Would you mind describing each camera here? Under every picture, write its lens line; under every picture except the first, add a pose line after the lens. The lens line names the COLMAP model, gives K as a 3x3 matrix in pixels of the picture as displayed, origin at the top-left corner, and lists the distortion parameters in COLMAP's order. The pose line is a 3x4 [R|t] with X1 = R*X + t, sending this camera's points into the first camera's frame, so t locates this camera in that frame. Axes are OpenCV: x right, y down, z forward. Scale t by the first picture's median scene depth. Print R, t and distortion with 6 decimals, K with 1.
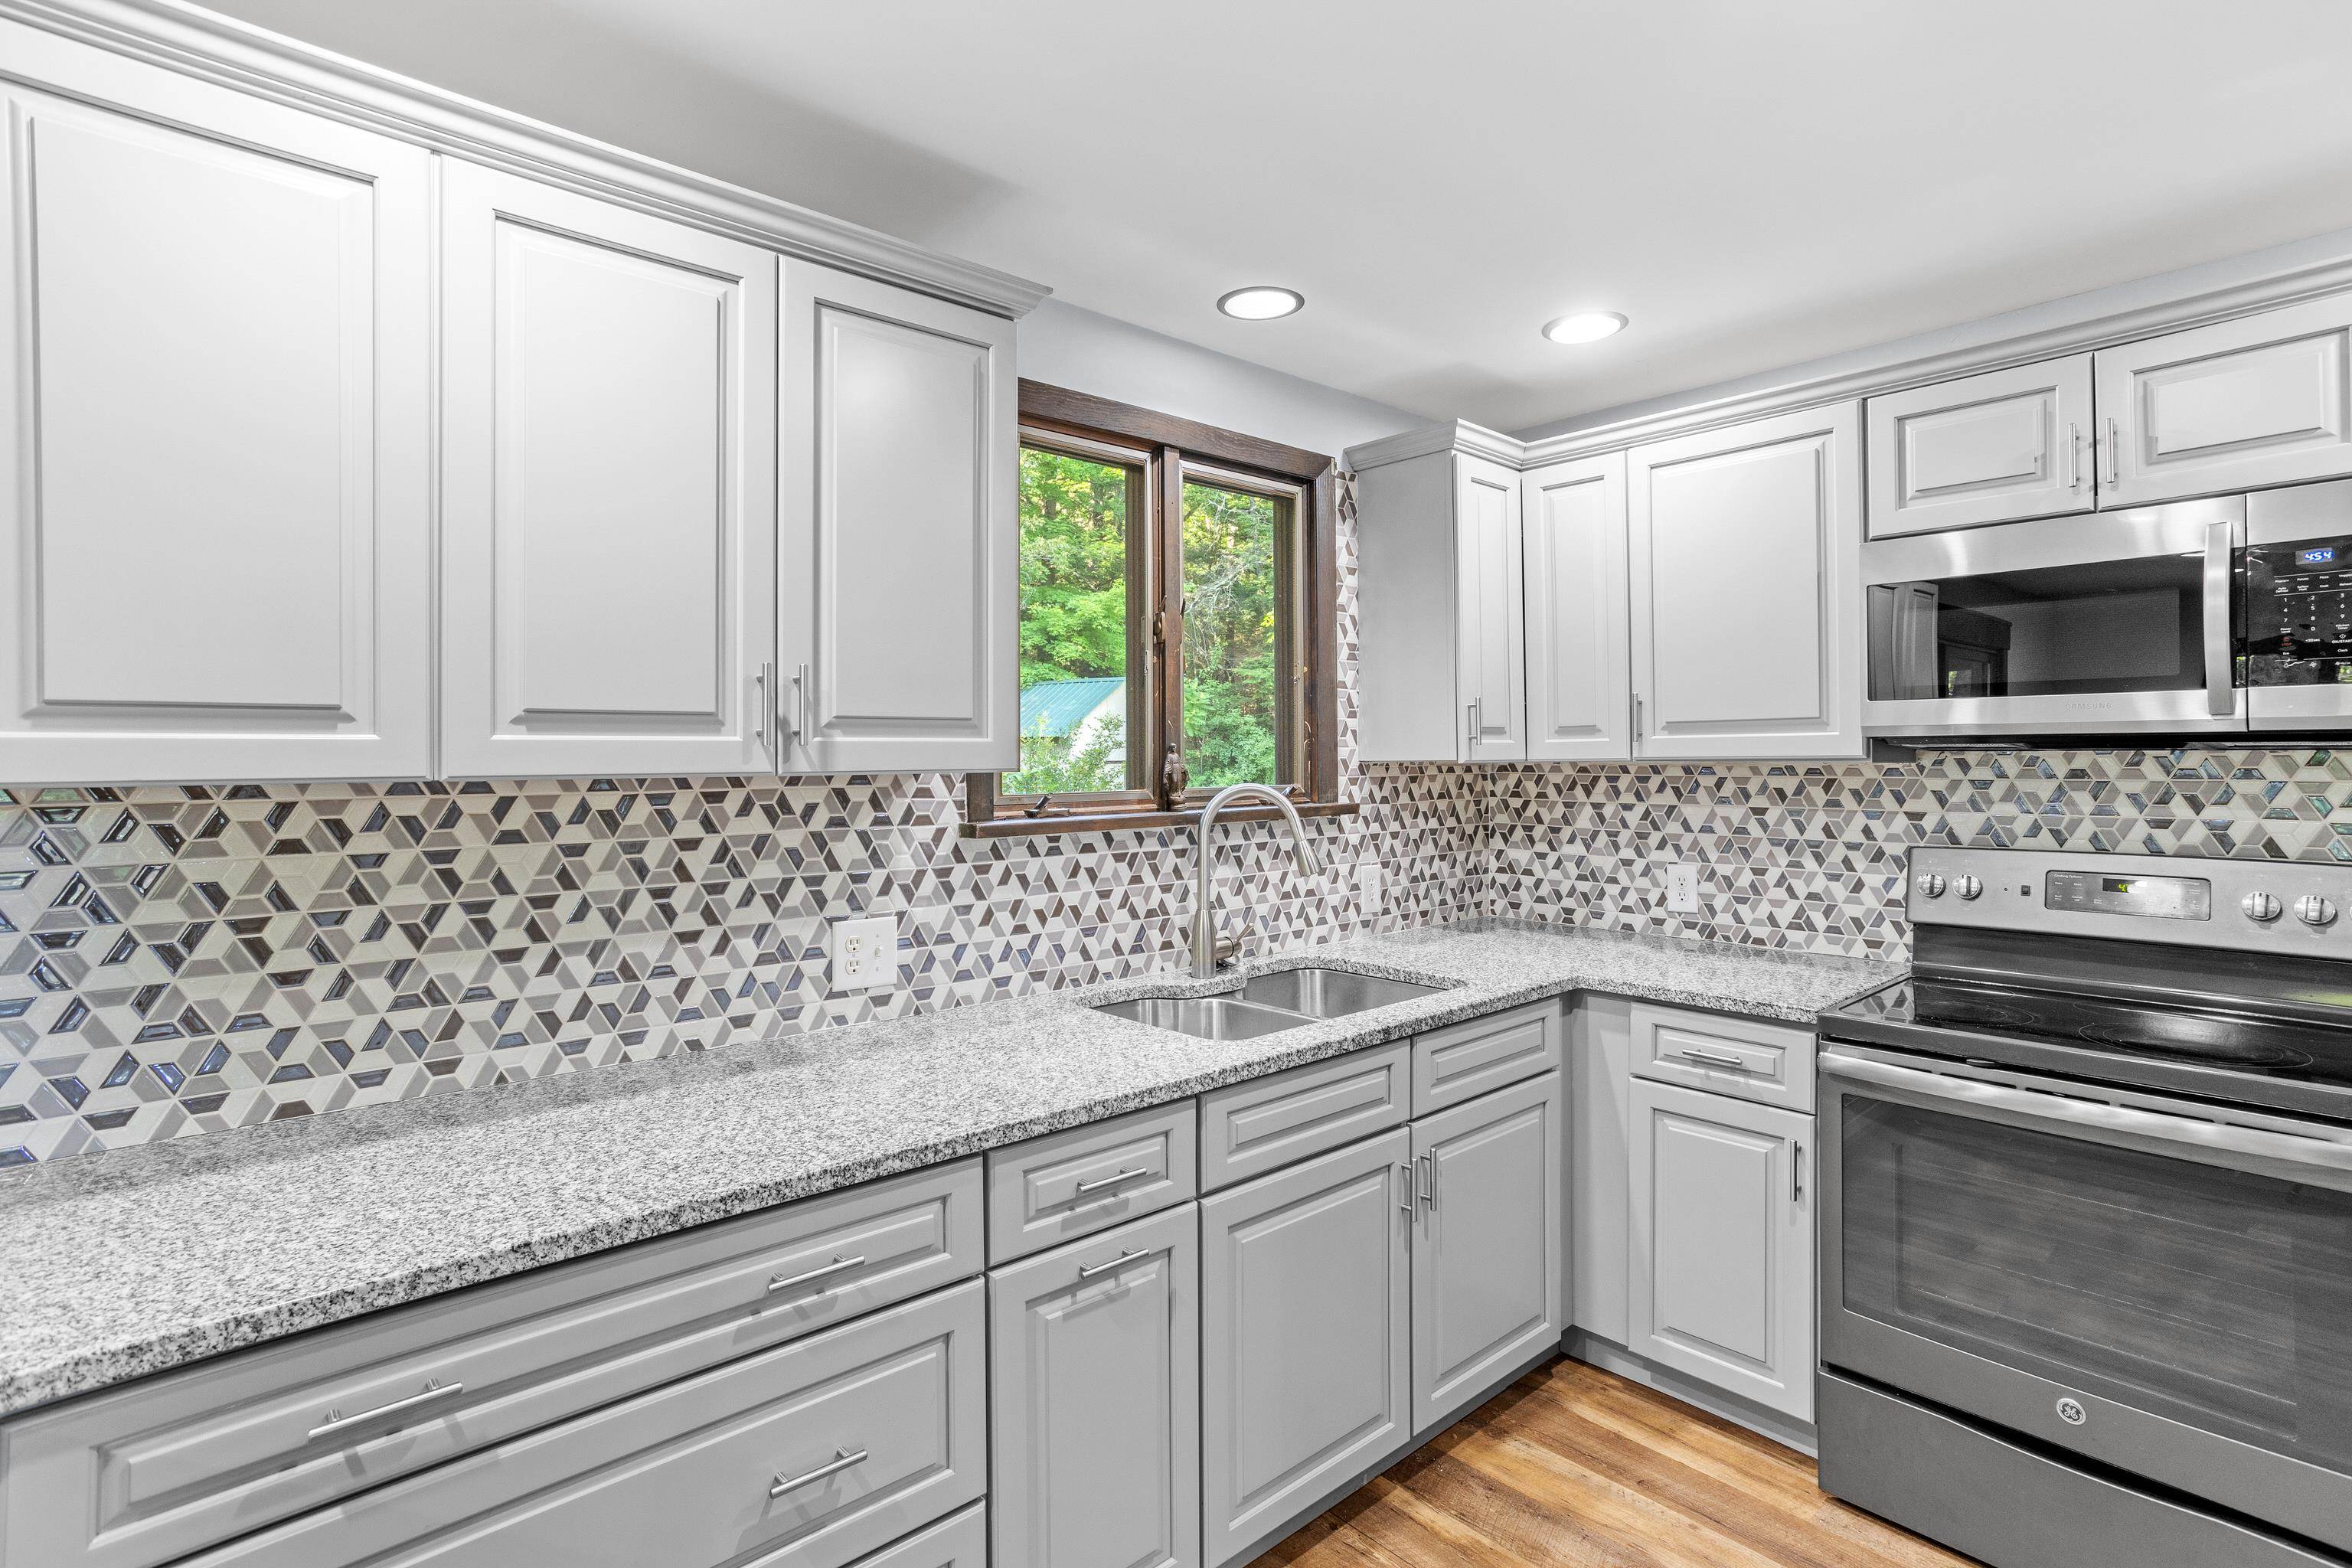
lens RADIAL K [[1145.2, 0, 1181.1], [0, 1145.2, 754.9], [0, 0, 1]] dist [-0.040896, 0.028342]
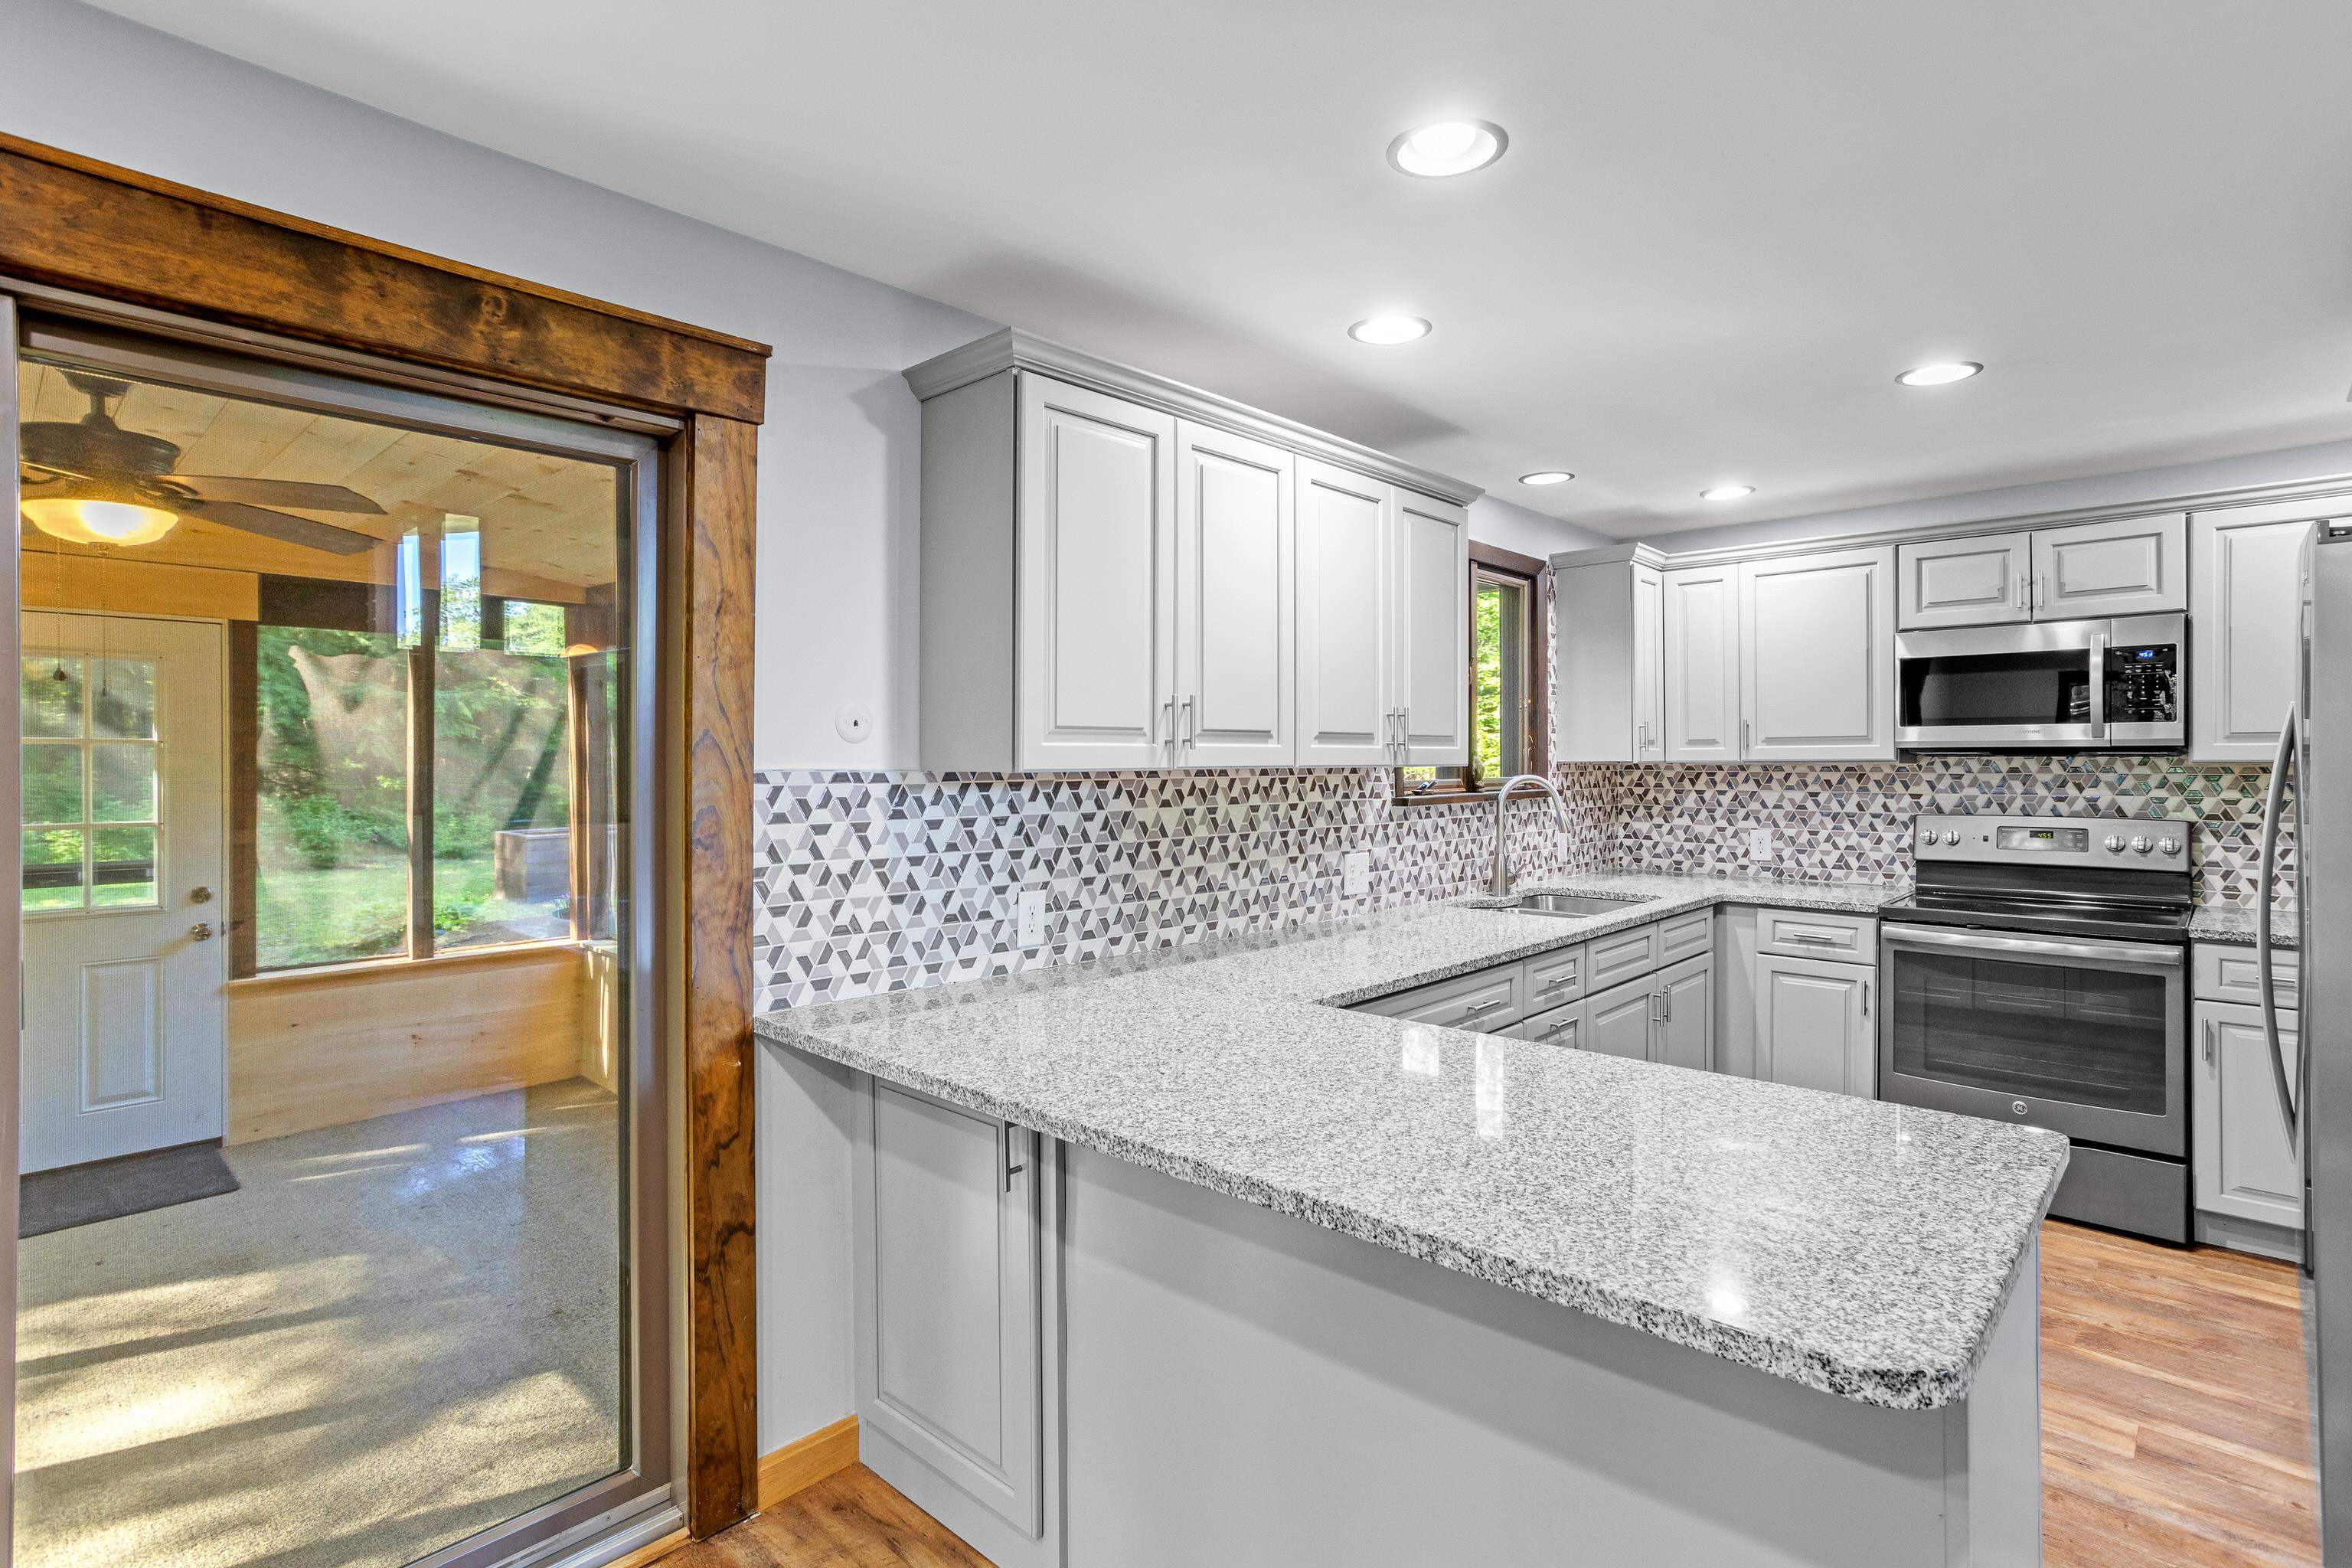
lens RADIAL K [[1134.1, 0, 1184.4], [0, 1134.1, 766.1], [0, 0, 1]] dist [-0.042440, 0.029911]
pose [[0.996458, 0.003037, 0.084034, -0.534982], [-0.003633, 0.999969, 0.006939, 0.003243], [-0.084011, -0.007219, 0.996439, -0.516845]]
